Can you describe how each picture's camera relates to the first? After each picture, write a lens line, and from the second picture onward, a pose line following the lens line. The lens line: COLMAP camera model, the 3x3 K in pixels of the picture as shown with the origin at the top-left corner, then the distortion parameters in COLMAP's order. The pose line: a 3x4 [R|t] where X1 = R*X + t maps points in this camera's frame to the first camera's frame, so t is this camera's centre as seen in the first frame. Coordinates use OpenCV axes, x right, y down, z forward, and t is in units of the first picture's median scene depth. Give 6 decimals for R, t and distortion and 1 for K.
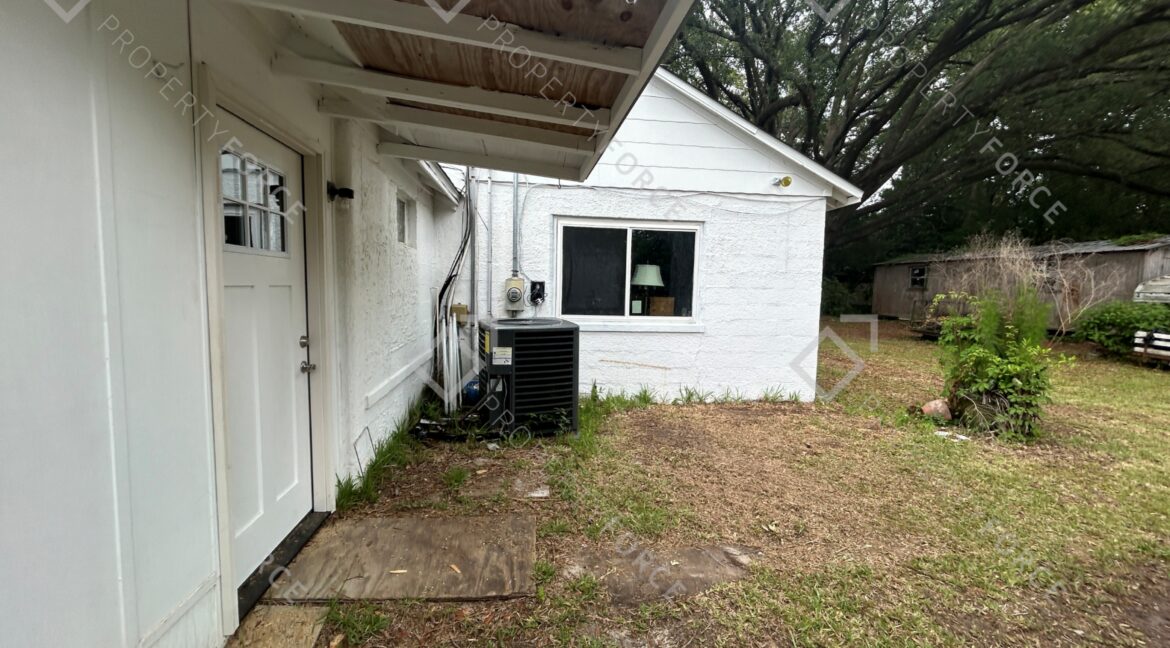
lens RADIAL K [[471.5, 0, 584.2], [0, 471.5, 321.0], [0, 0, 1]] dist [-0.000025, 0.000331]
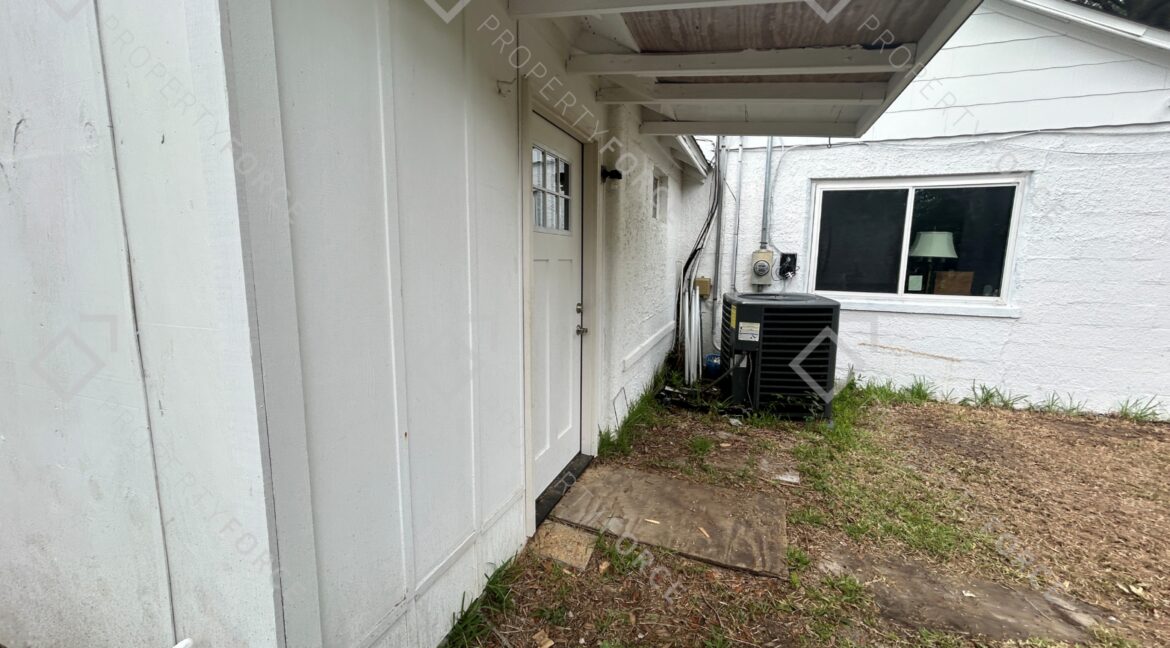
lens RADIAL K [[471.5, 0, 584.0], [0, 471.5, 321.1], [0, 0, 1]] dist [-0.000025, 0.000331]
pose [[0.887260, 0.054388, -0.458053, -0.030764], [-0.028522, 0.997593, 0.063203, 0.001349], [0.460388, -0.043013, 0.886675, -0.013431]]
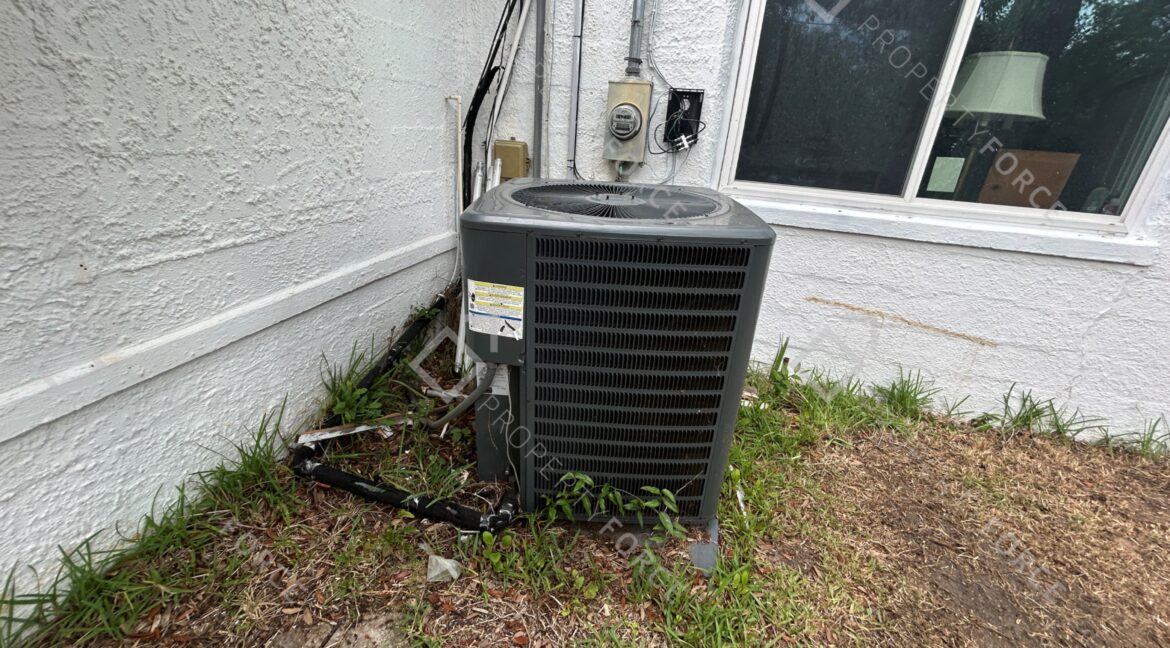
lens RADIAL K [[471.5, 0, 586.5], [0, 471.5, 320.0], [0, 0, 1]] dist [-0.000025, 0.000331]
pose [[0.928555, 0.177545, -0.325981, -0.014667], [-0.074566, 0.949510, 0.304747, -0.017160], [0.363629, -0.258667, 0.894911, 0.708340]]
